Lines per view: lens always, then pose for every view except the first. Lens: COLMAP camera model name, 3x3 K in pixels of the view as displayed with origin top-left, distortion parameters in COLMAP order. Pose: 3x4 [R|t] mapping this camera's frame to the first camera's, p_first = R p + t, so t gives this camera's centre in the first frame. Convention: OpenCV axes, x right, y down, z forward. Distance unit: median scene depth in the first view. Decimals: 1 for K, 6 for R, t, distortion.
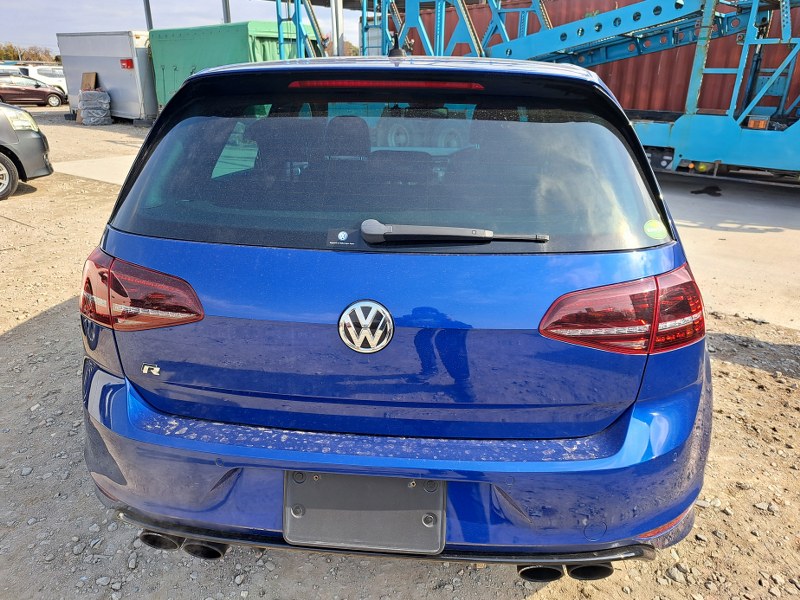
lens RADIAL K [[597.3, 0, 400.0], [0, 597.3, 300.0], [0, 0, 1]] dist [0.086422, -0.076869]
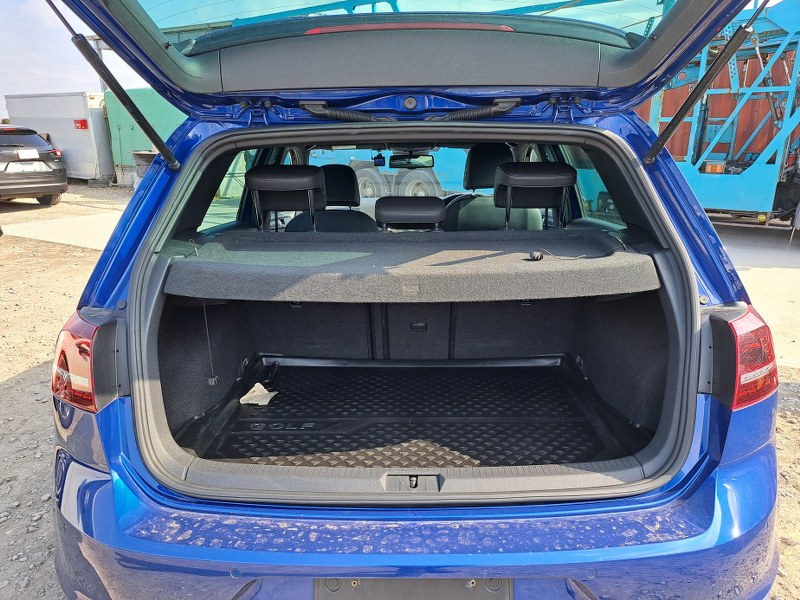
lens RADIAL K [[570.9, 0, 387.8], [0, 570.9, 303.2], [0, 0, 1]] dist [0.051995, -0.026822]
pose [[0.995936, -0.039603, 0.080894, -0.085549], [0.045694, 0.996145, -0.074878, -0.014995], [-0.077617, 0.078270, 0.993906, 0.110097]]
